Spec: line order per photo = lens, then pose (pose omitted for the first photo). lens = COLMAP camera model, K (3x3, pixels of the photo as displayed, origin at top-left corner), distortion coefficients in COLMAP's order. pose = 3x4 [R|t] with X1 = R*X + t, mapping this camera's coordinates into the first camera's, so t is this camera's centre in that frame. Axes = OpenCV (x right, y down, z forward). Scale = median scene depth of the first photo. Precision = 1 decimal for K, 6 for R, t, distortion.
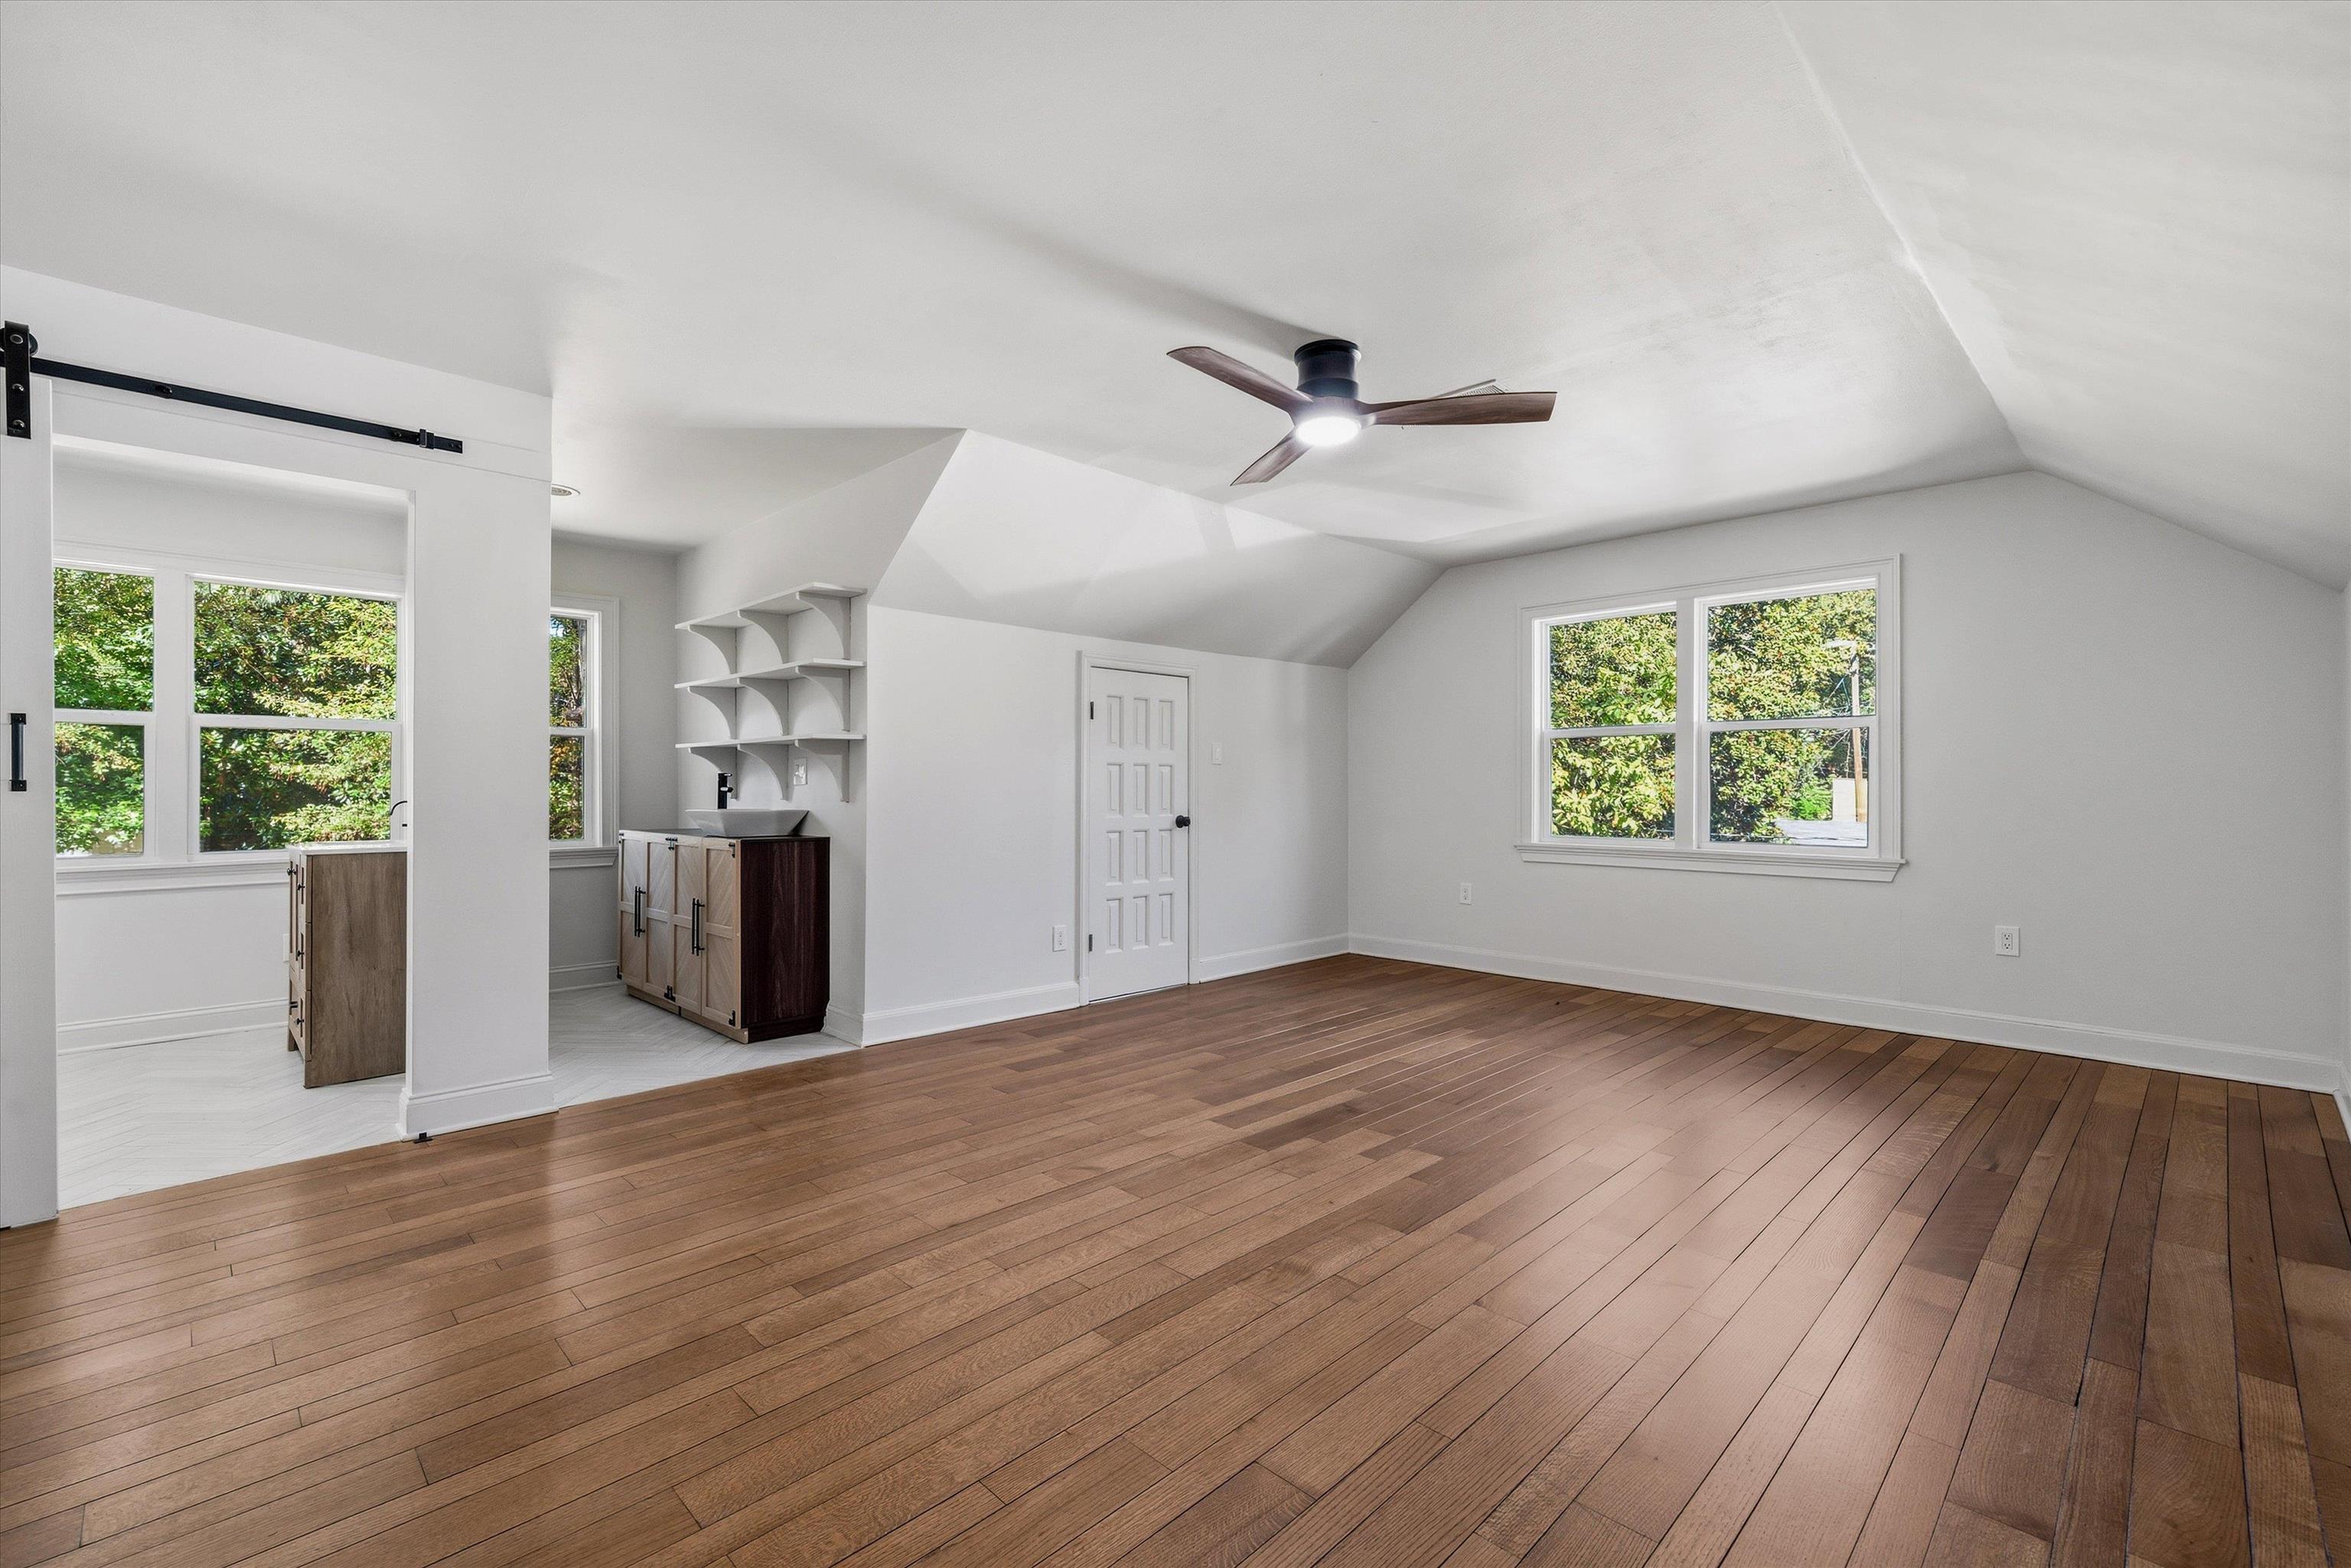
lens RADIAL K [[936.2, 0, 1175.5], [0, 936.2, 784.0], [0, 0, 1]] dist [0.000081, -0.000050]
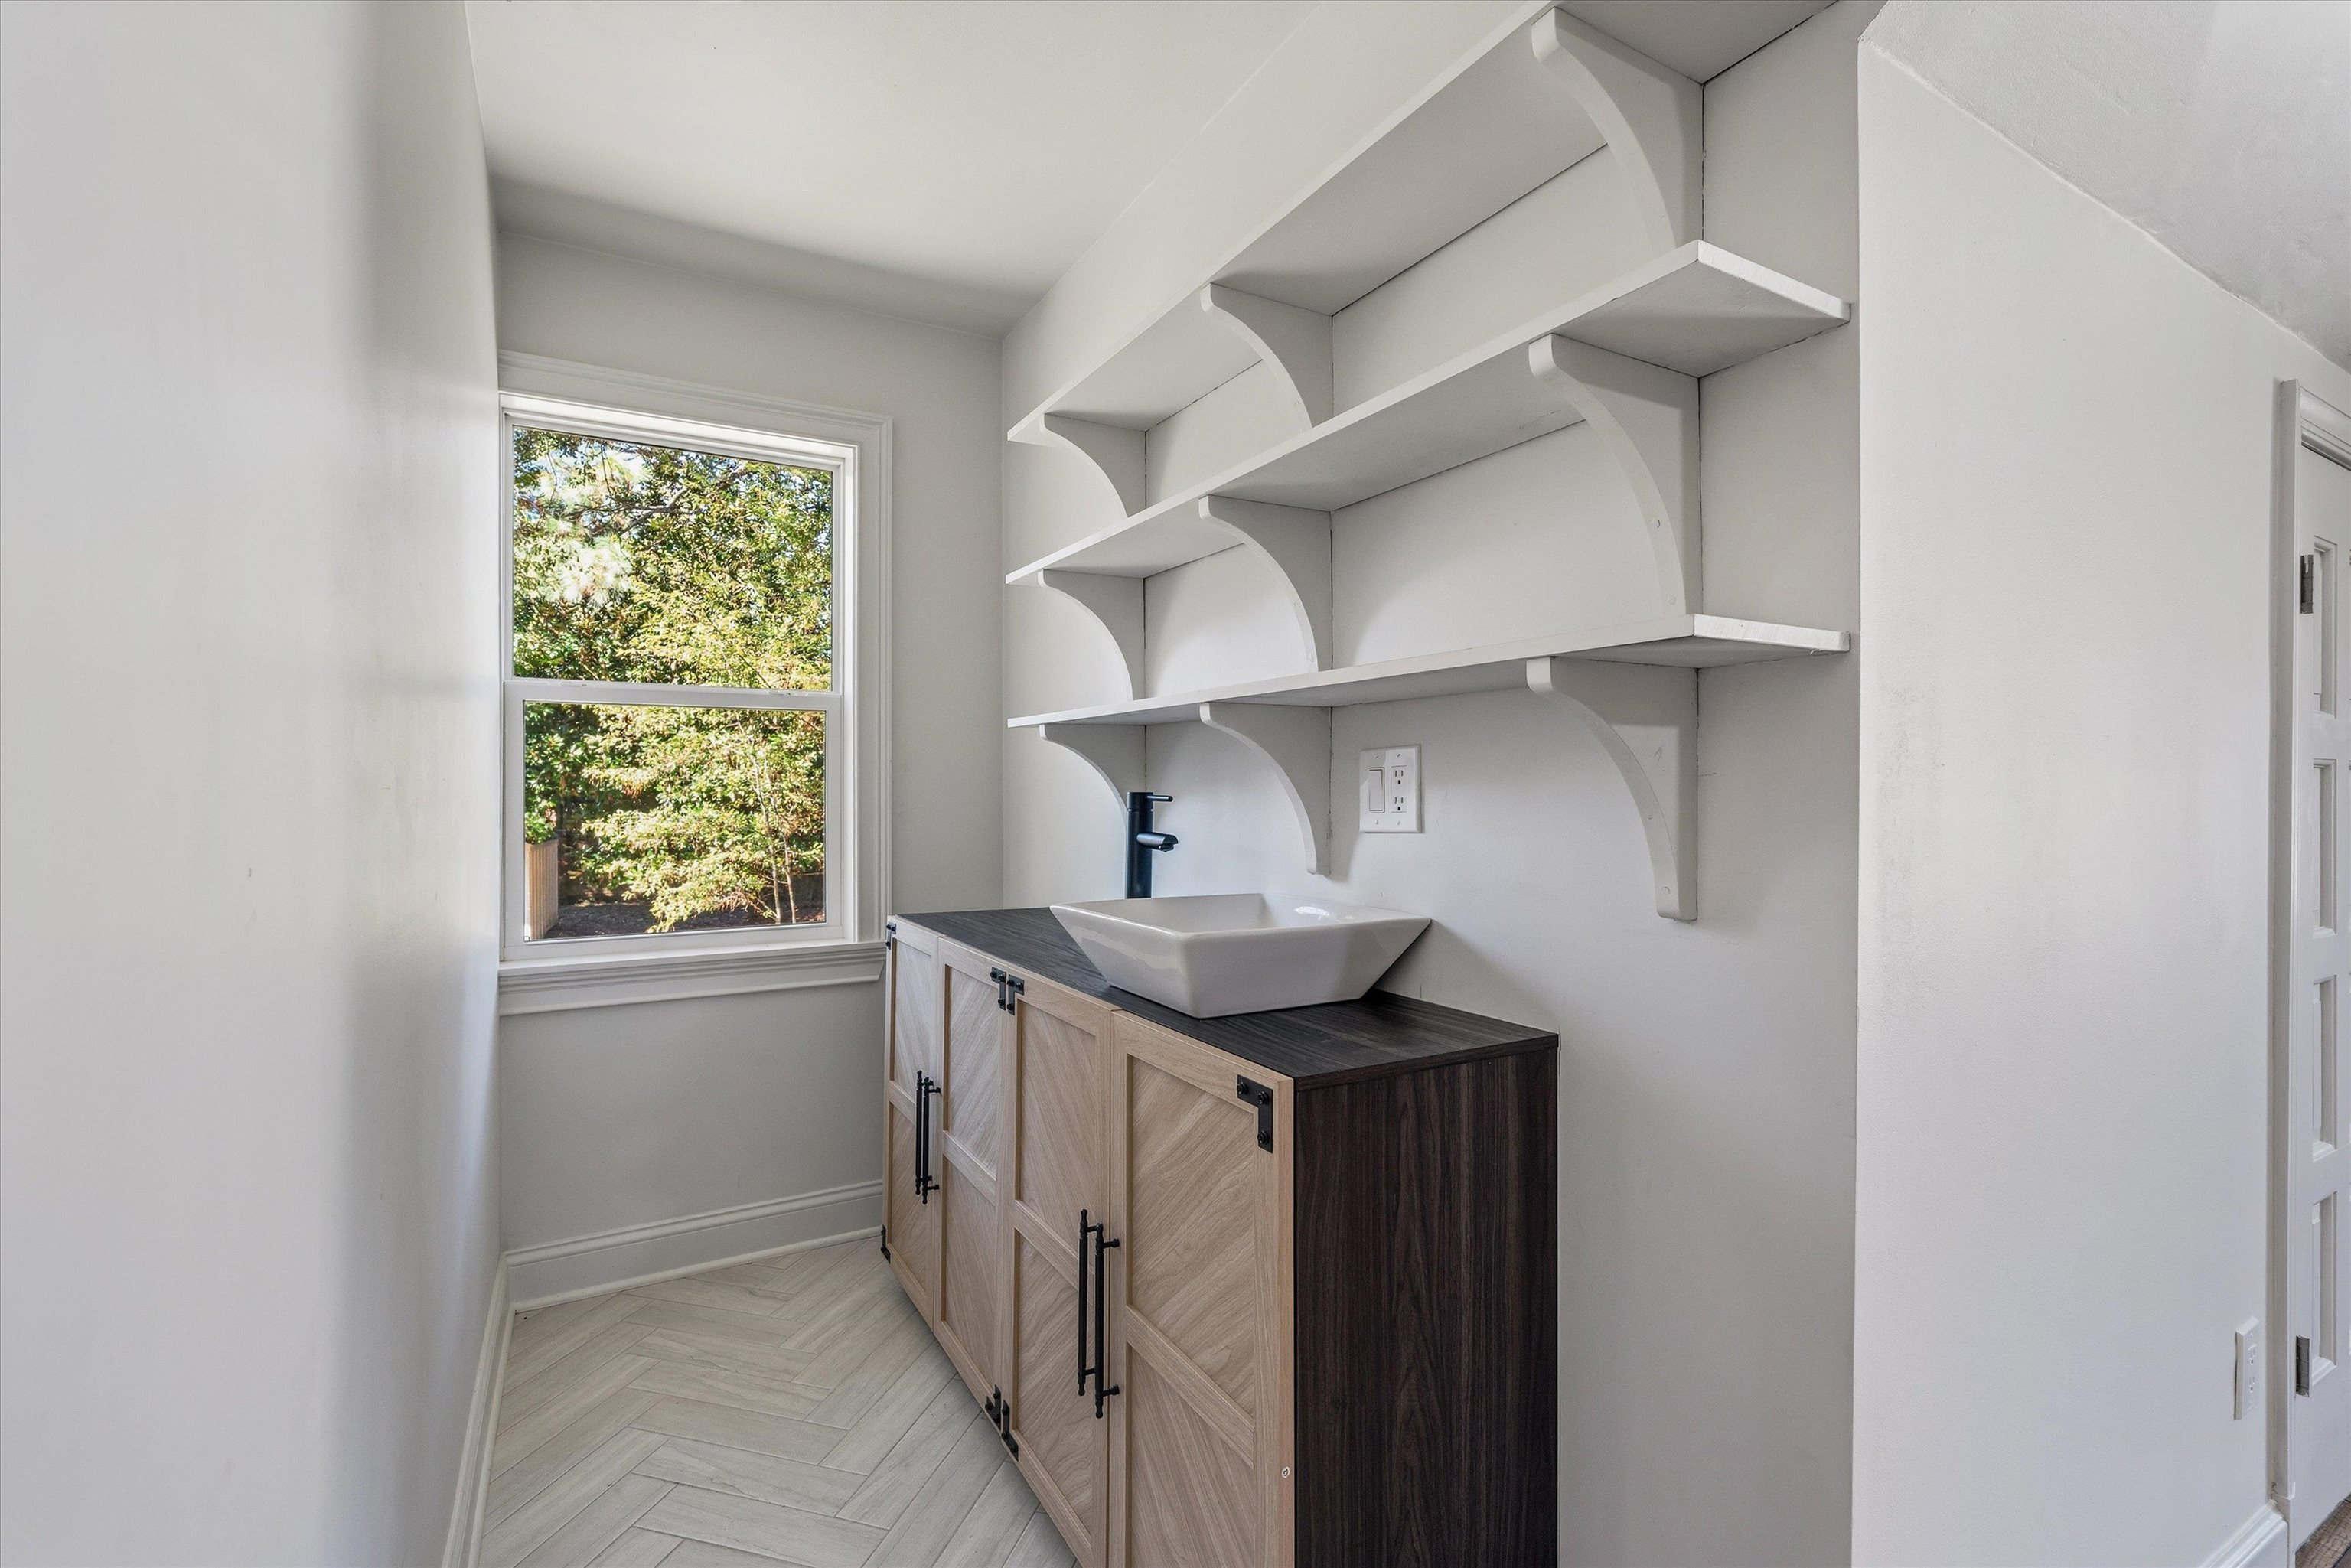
lens RADIAL K [[1089.5, 0, 1175.5], [0, 1089.5, 784.0], [0, 0, 1]] dist [-0.000236, -0.000095]
pose [[0.955474, -0.003721, -0.295052, -0.332521], [0.004093, 0.999991, 0.000645, -0.014057], [0.295047, -0.001824, 0.955481, 0.585518]]
